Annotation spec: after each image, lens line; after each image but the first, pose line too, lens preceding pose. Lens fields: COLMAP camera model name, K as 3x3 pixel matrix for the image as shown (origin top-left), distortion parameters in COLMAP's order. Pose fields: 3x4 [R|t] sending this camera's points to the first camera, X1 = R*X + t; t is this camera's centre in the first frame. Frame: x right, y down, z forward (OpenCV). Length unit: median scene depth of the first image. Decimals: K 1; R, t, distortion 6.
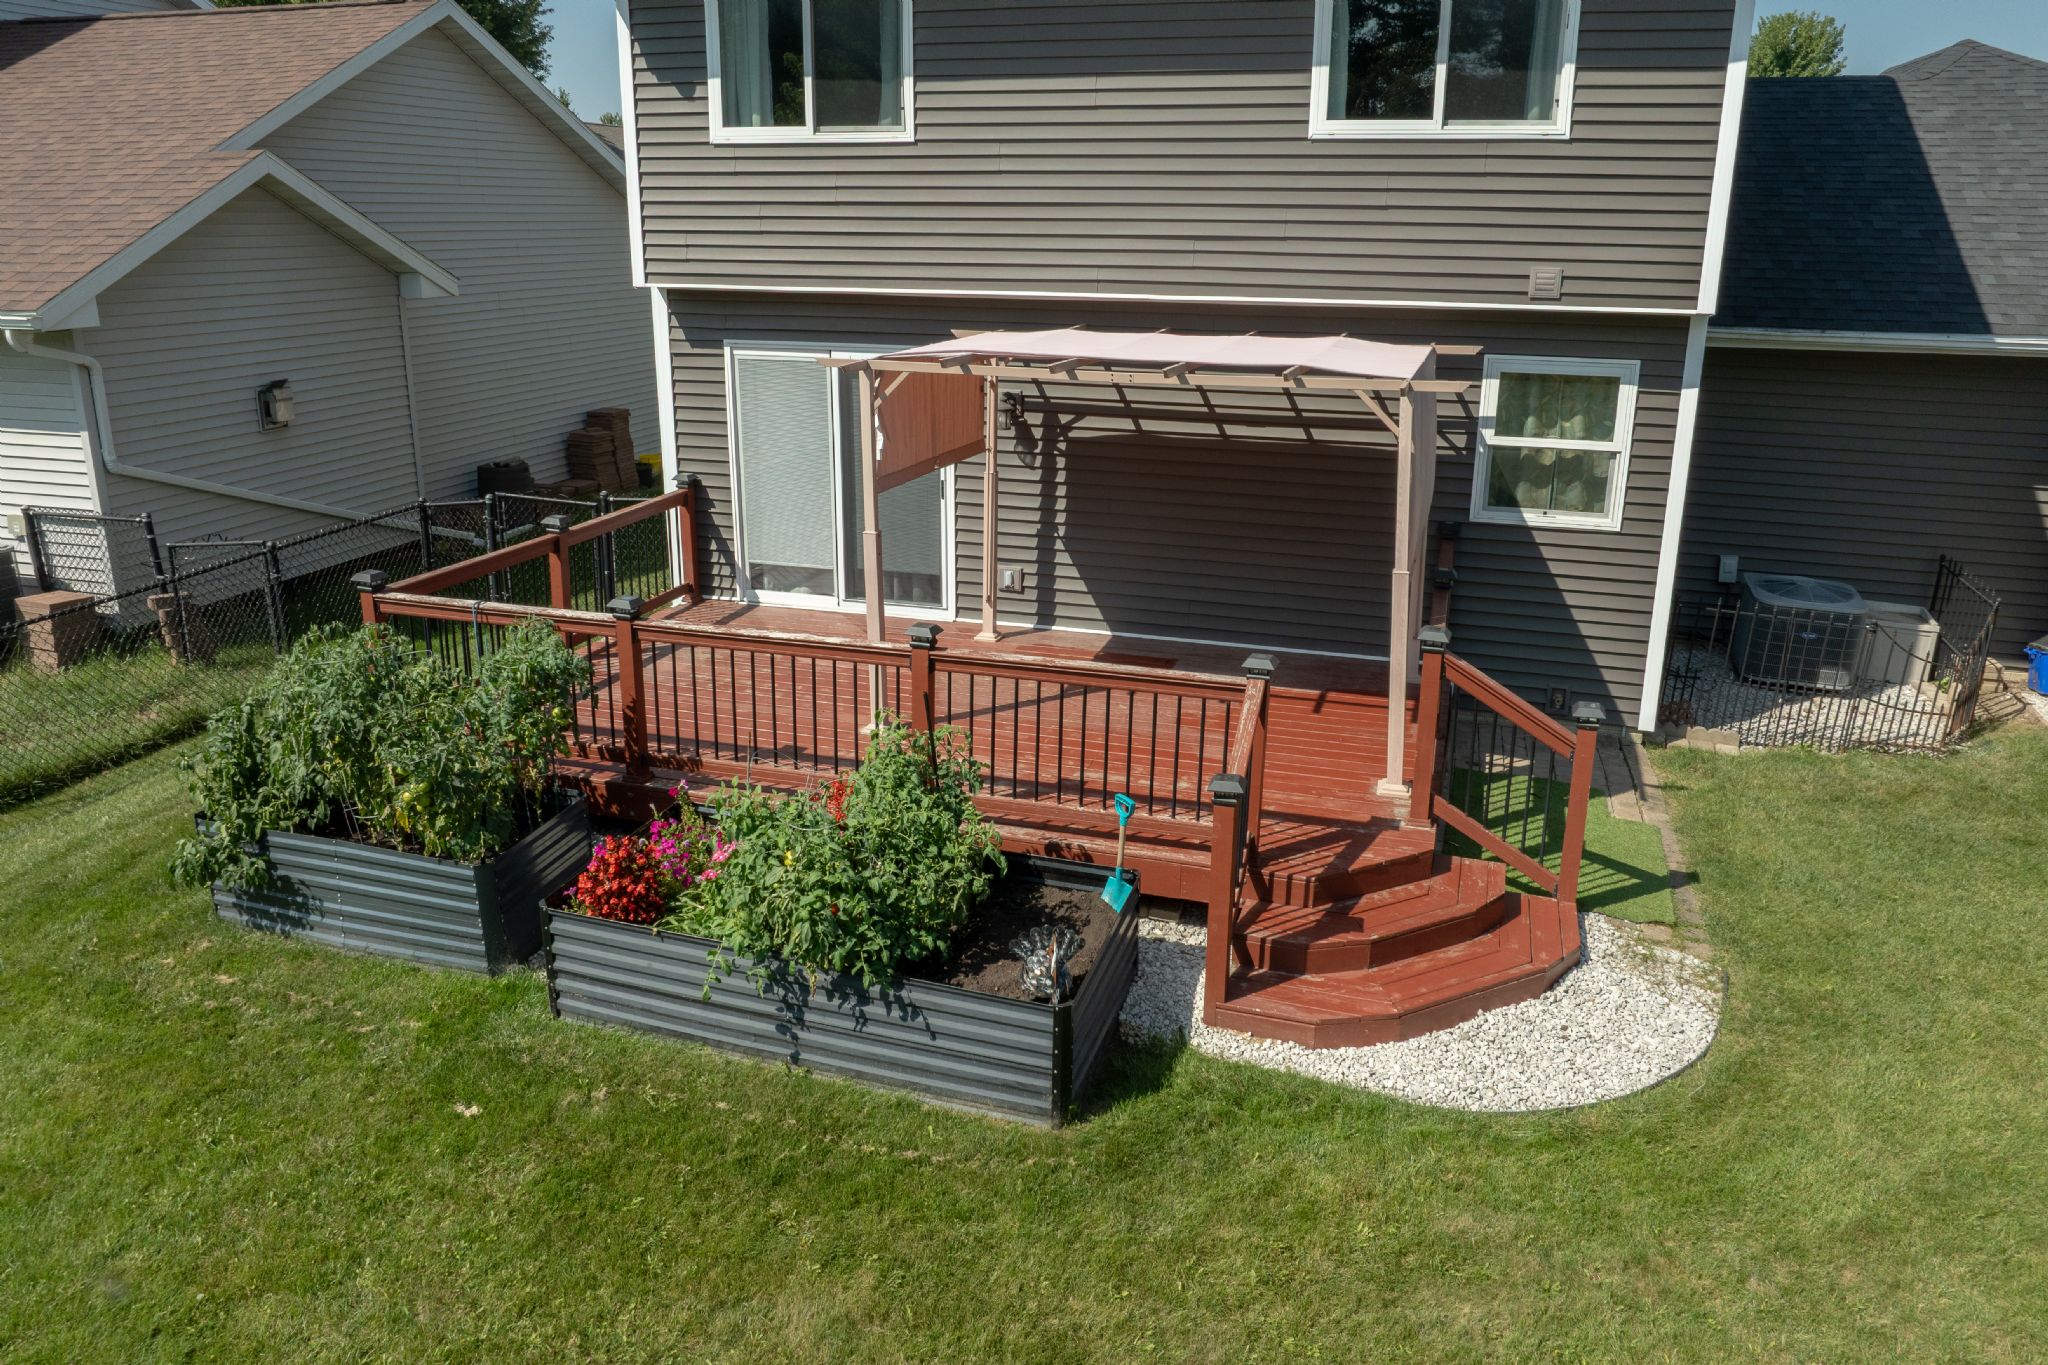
lens RADIAL K [[1442.8, 0, 1029.6], [0, 1442.8, 643.3], [0, 0, 1]] dist [-0.032665, -0.000416]
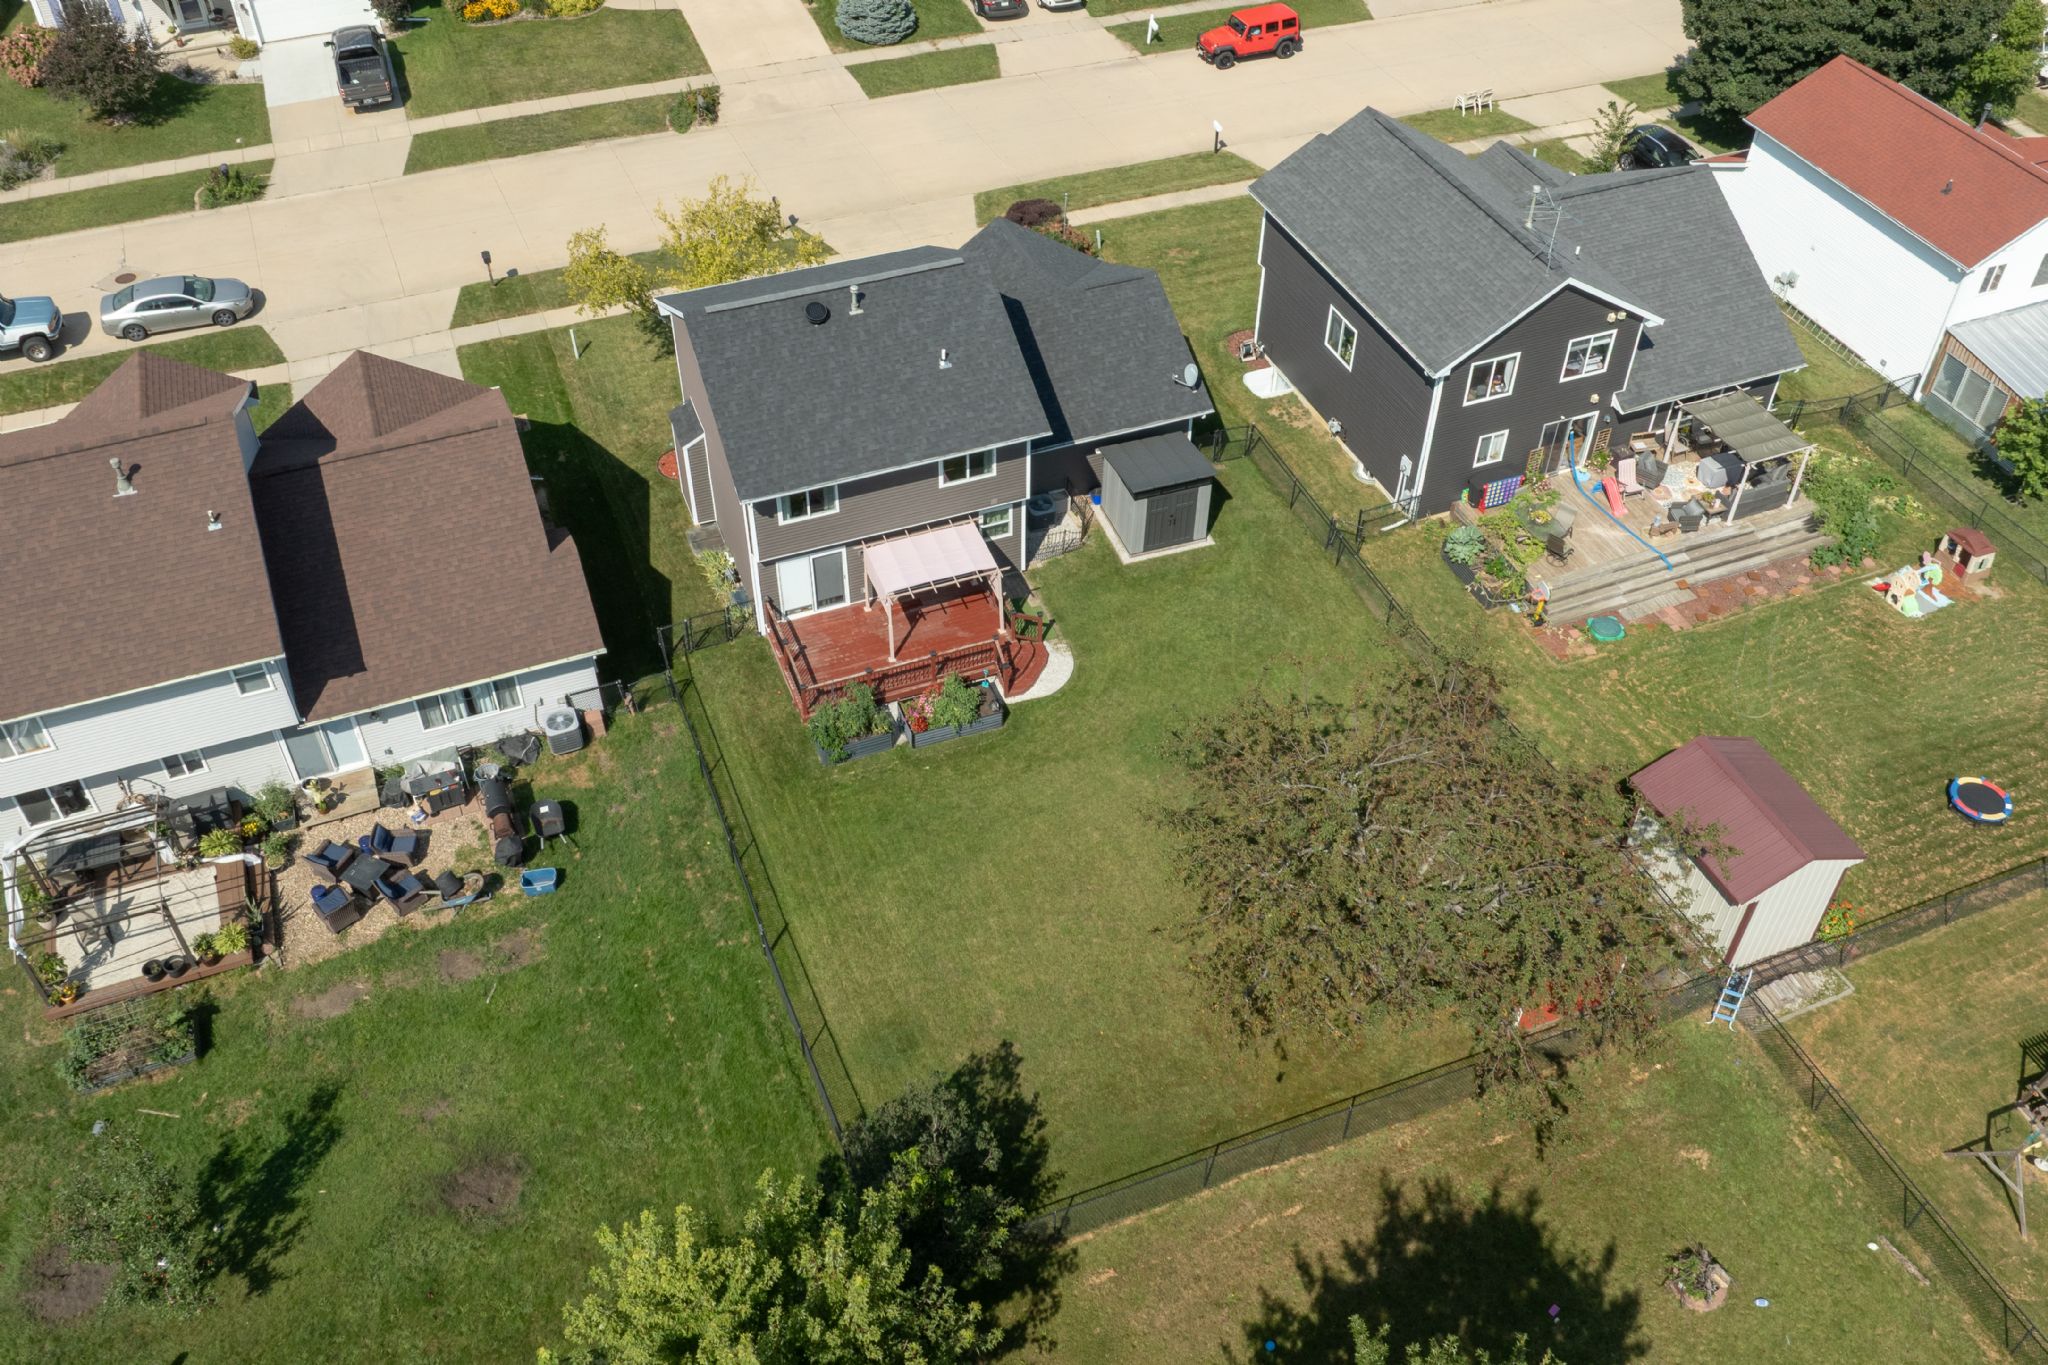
lens RADIAL K [[1684.3, 0, 1019.3], [0, 1684.3, 655.2], [0, 0, 1]] dist [0.002093, -0.000401]
pose [[0.783855, -0.432809, 0.445250, -1.846812], [0.179054, 0.844142, 0.505335, -2.193028], [-0.594568, -0.316386, 0.739181, -2.655533]]
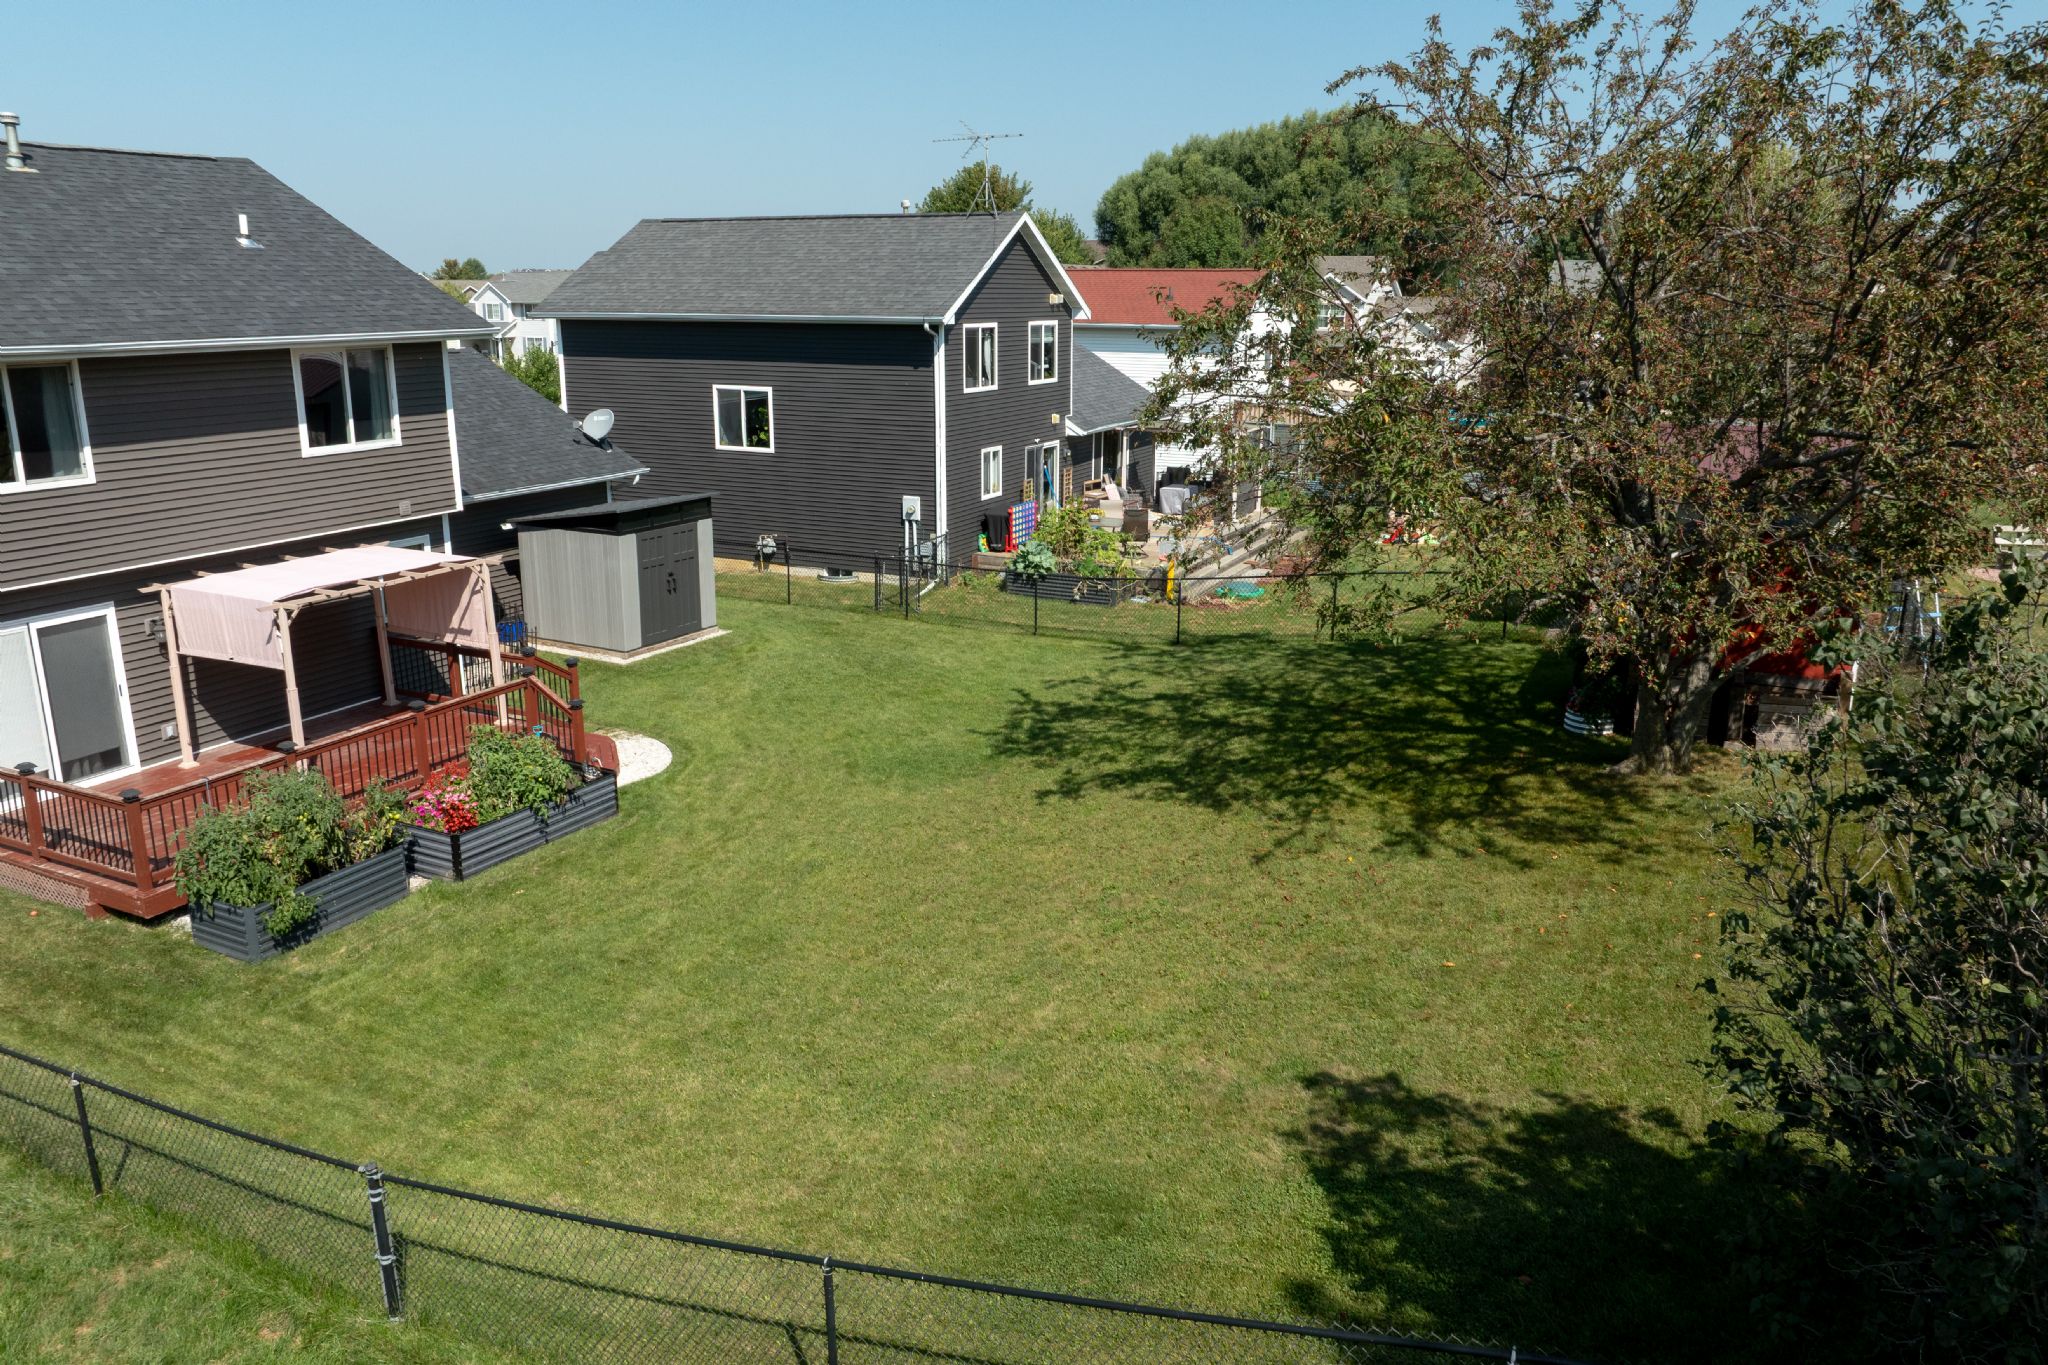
lens RADIAL K [[1443.7, 0, 1028.8], [0, 1443.7, 702.8], [0, 0, 1]] dist [-0.033867, -0.003384]
pose [[0.153362, -0.280351, 0.947567, -1.546193], [0.277877, 0.932452, 0.230906, -0.198305], [-0.948295, 0.227895, 0.220906, -0.309692]]
